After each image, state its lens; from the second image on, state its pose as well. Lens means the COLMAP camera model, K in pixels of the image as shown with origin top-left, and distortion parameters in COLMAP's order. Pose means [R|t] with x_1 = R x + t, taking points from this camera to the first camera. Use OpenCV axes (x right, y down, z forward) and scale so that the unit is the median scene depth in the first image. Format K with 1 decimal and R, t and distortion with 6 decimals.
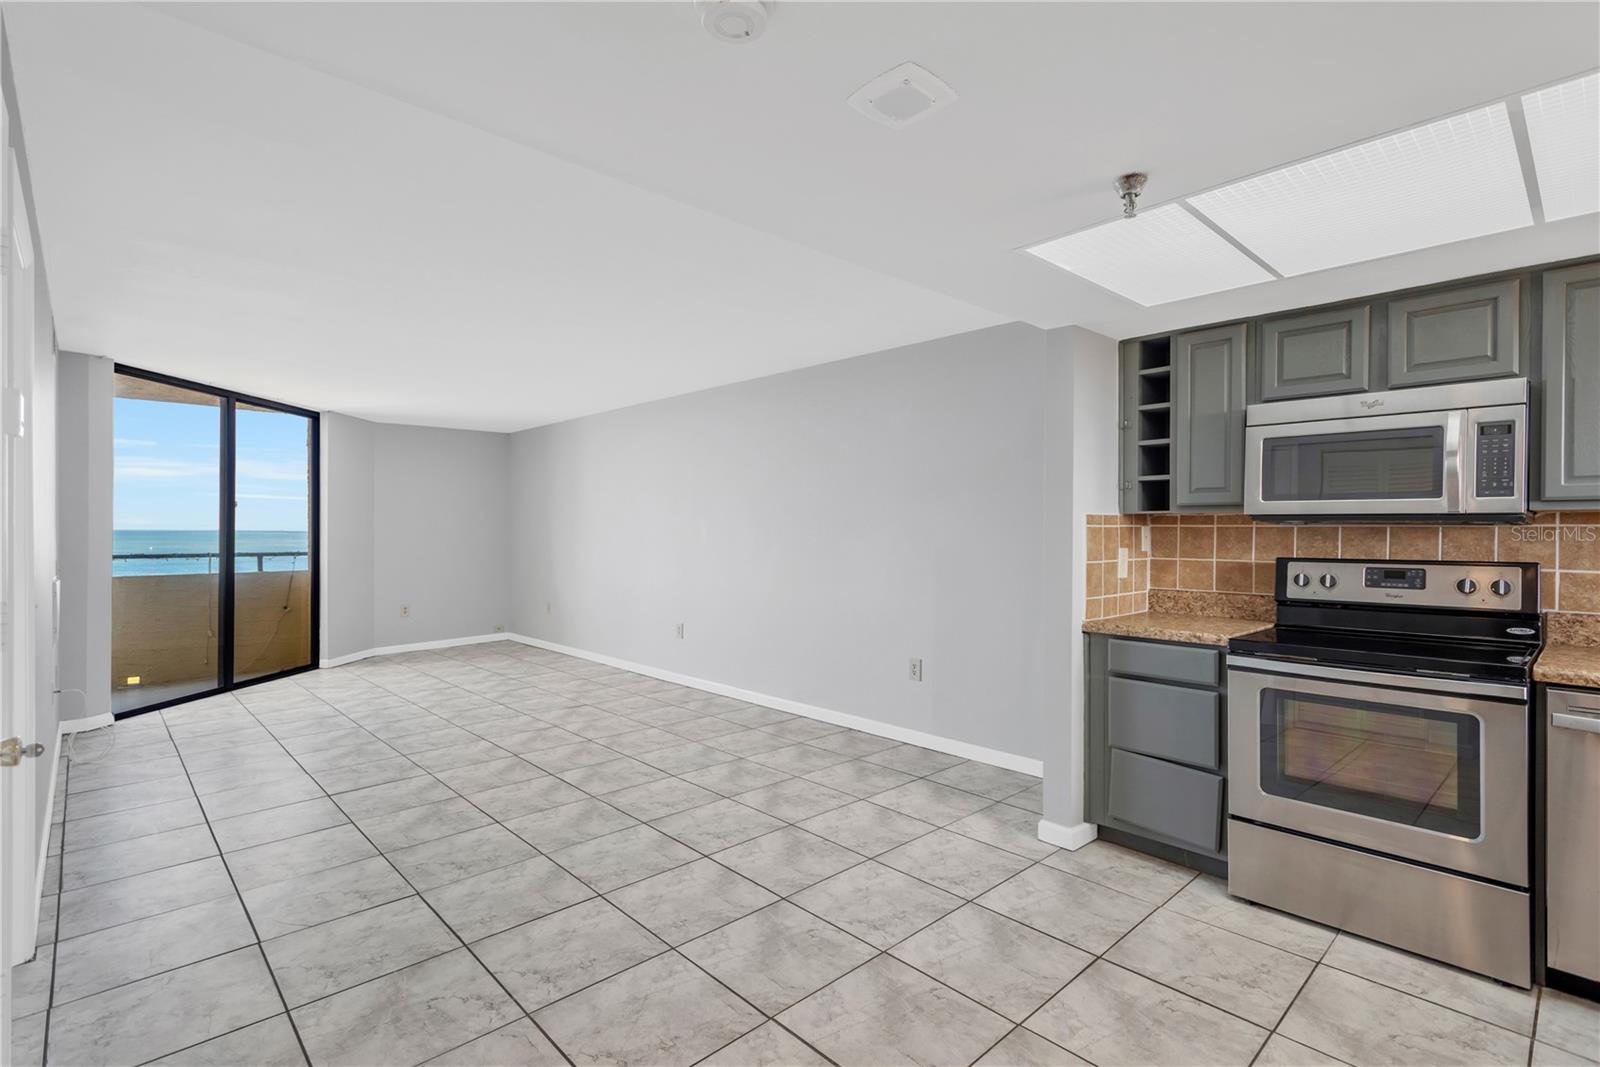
lens RADIAL K [[755.7, 0, 792.9], [0, 755.7, 527.5], [0, 0, 1]] dist [0.016651, -0.005593]
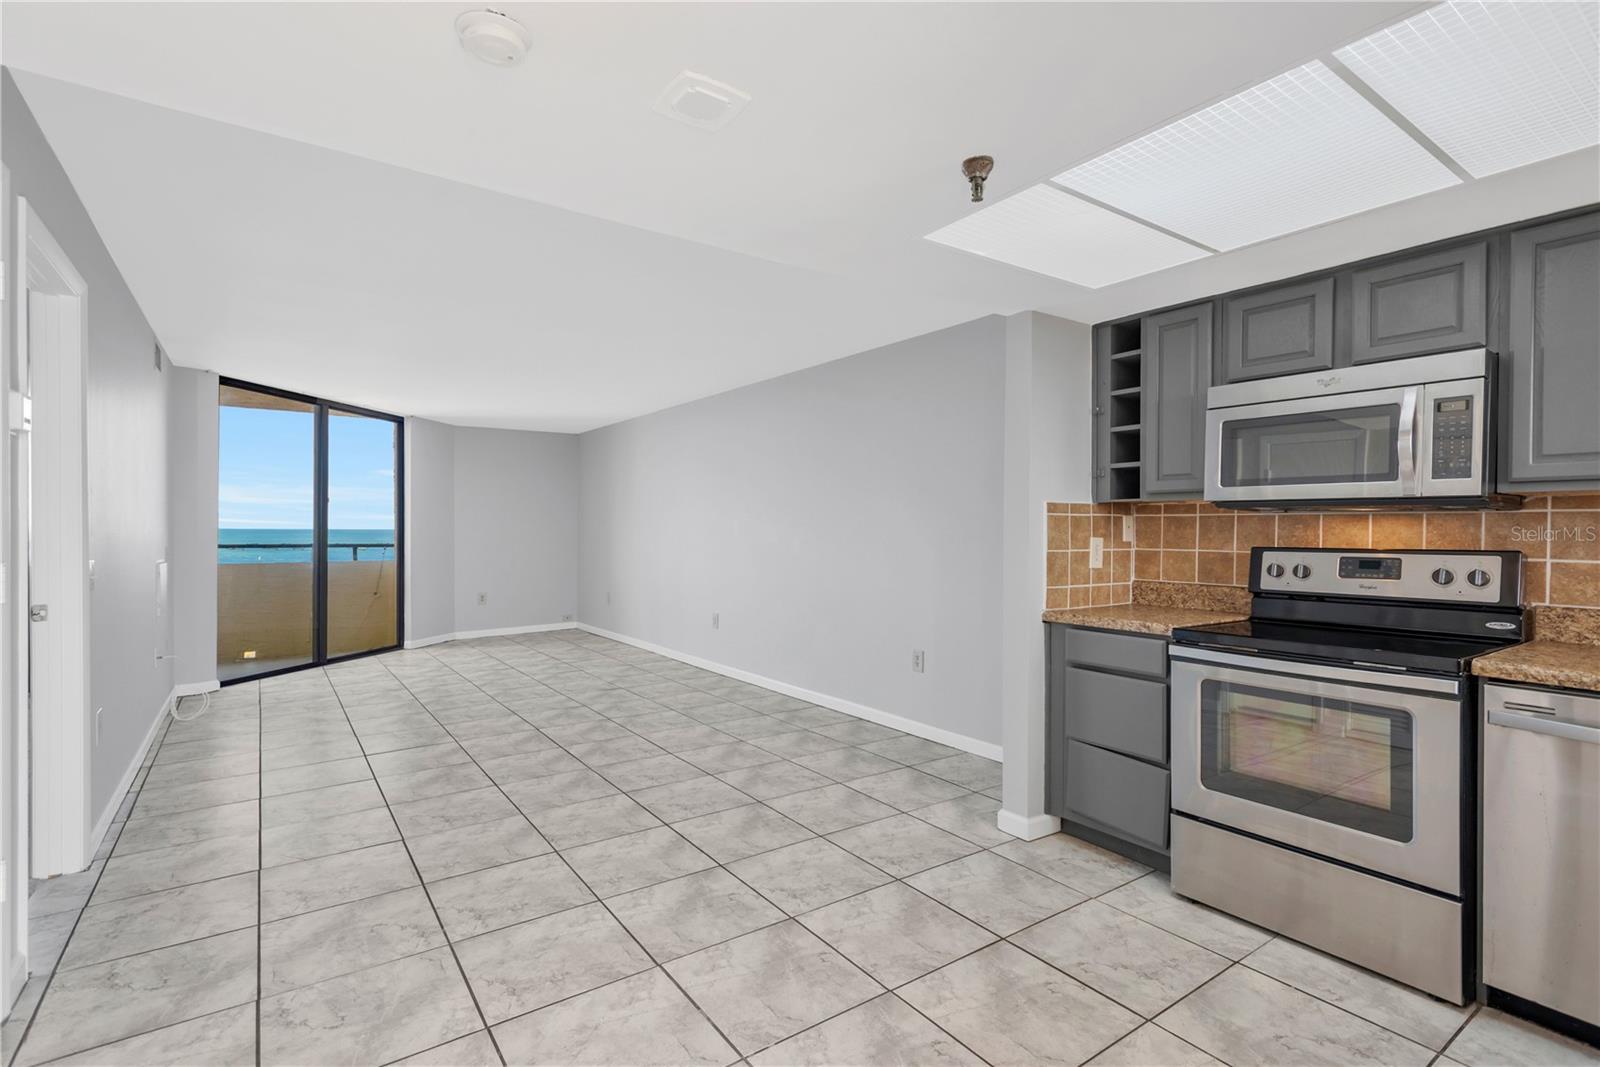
lens RADIAL K [[755.7, 0, 789.3], [0, 755.7, 530.5], [0, 0, 1]] dist [0.016651, -0.005593]
pose [[0.990025, 0.003304, -0.140853, 0.177559], [-0.002762, 0.999988, 0.004044, 0.015126], [0.140864, -0.003614, 0.990022, -0.021026]]
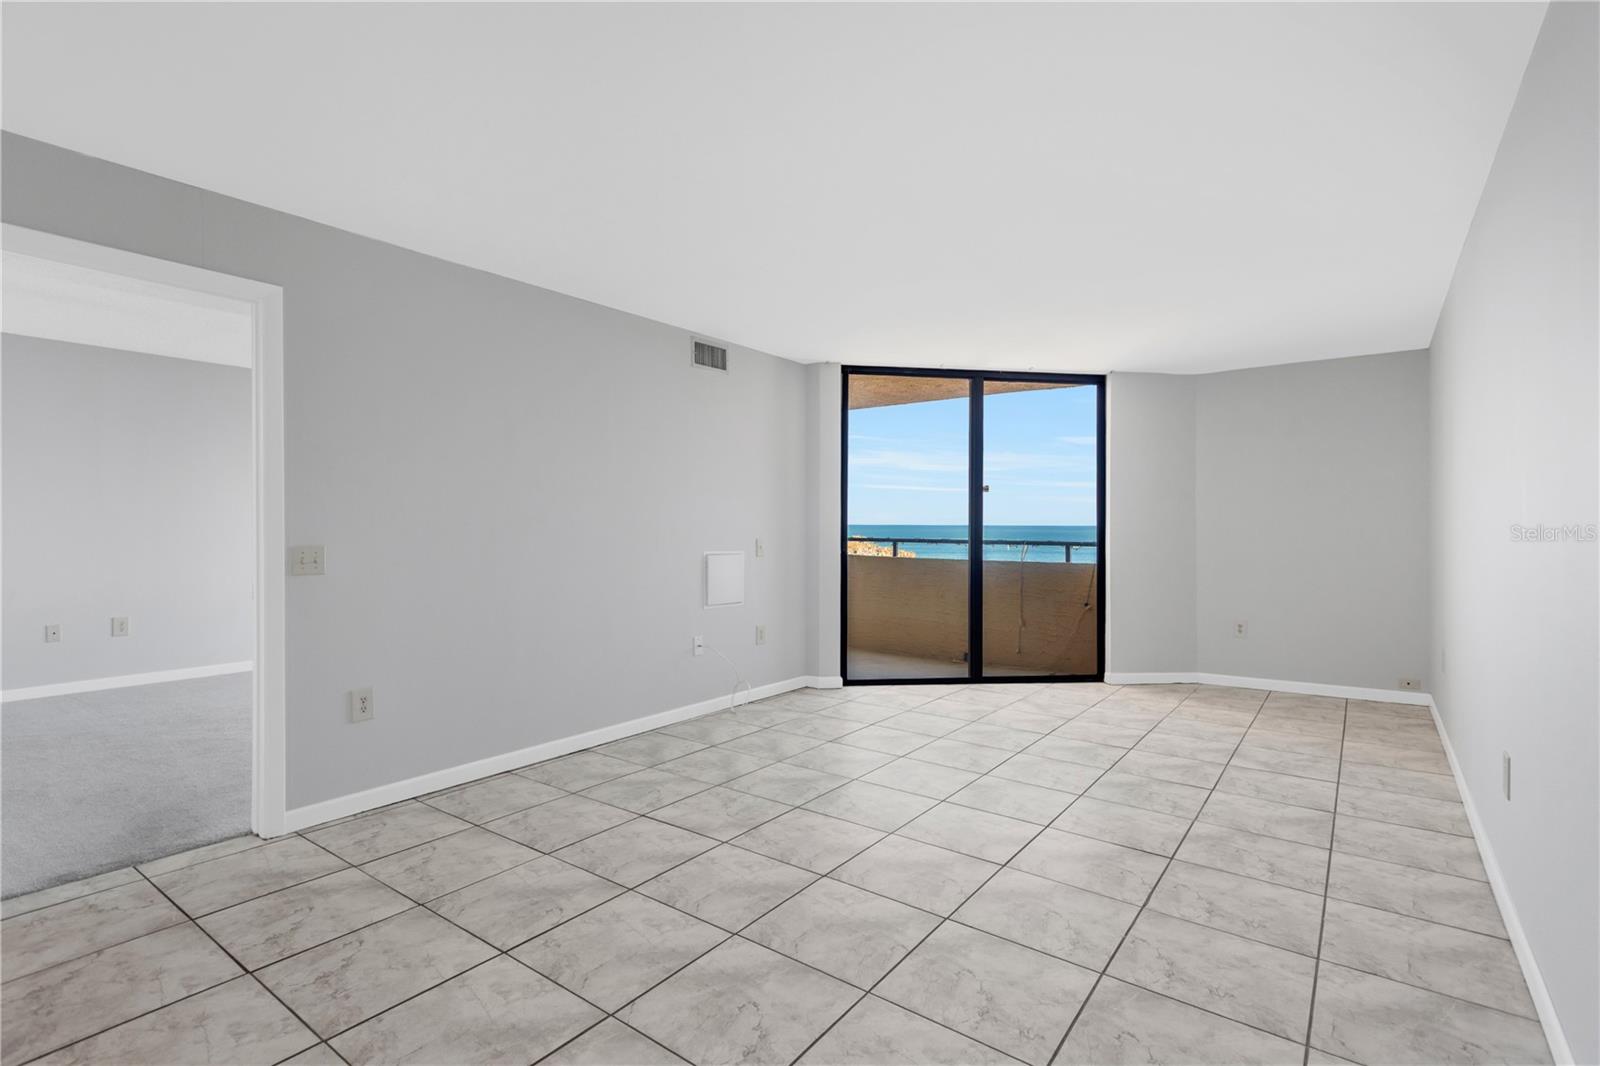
lens RADIAL K [[755.7, 0, 808.9], [0, 755.7, 524.1], [0, 0, 1]] dist [0.016651, -0.005593]
pose [[0.185271, -0.000853, -0.982687, 0.281388], [-0.001199, 0.999999, -0.001095, 0.027647], [0.982687, 0.001381, 0.185270, 1.104323]]
